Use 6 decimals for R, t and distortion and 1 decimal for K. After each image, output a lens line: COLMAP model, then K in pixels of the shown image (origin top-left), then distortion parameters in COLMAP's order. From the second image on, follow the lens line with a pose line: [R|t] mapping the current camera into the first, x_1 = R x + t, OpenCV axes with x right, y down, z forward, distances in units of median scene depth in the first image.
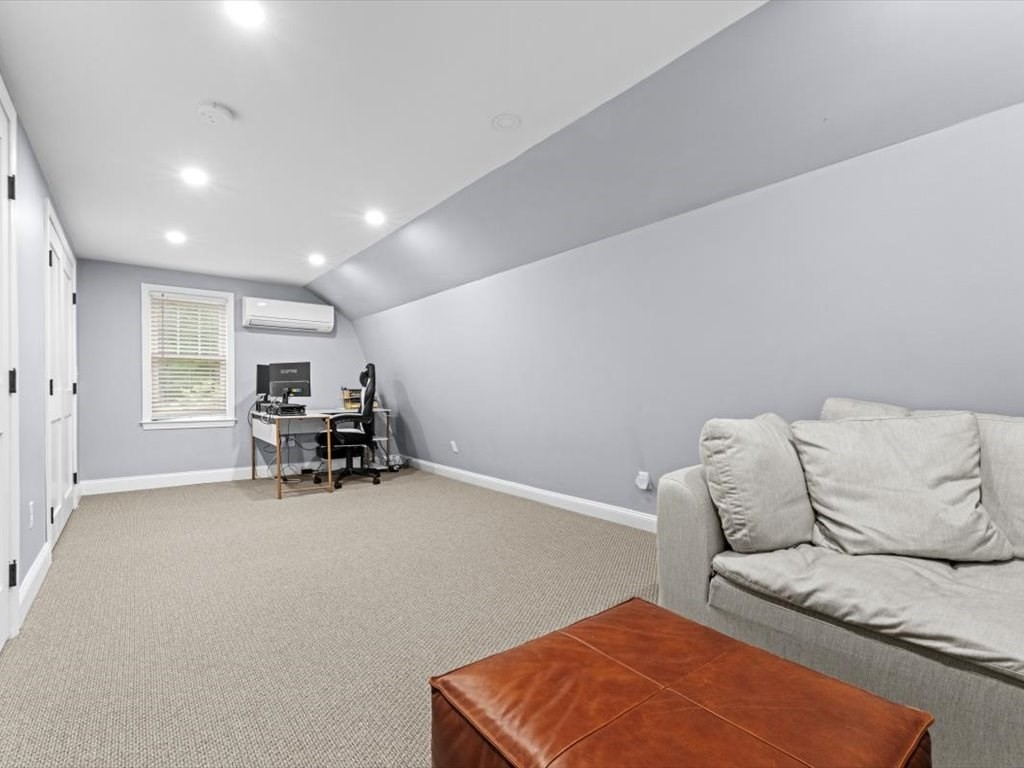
lens RADIAL K [[480.7, 0, 513.7], [0, 480.7, 398.5], [0, 0, 1]] dist [-0.001382, -0.000748]
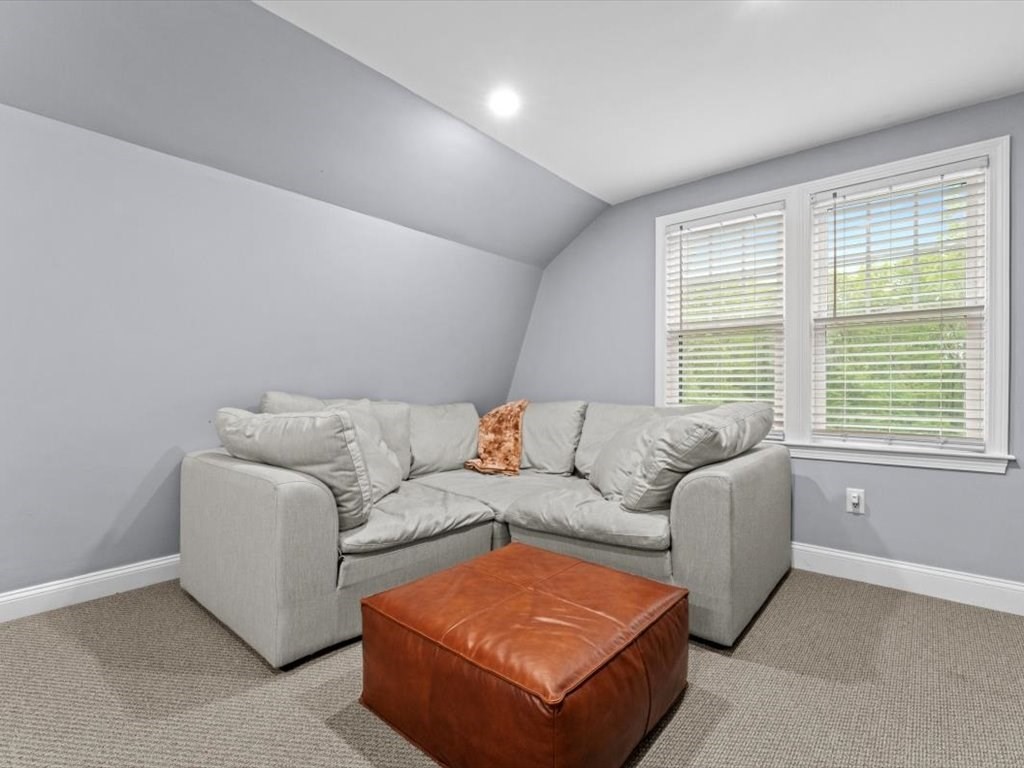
lens RADIAL K [[480.7, 0, 513.7], [0, 480.7, 398.5], [0, 0, 1]] dist [-0.001382, -0.000748]
pose [[-0.192362, -0.018363, 0.981152, -0.750324], [0.013429, 0.999682, 0.021343, -0.003190], [-0.981232, 0.017281, -0.192054, 0.898986]]
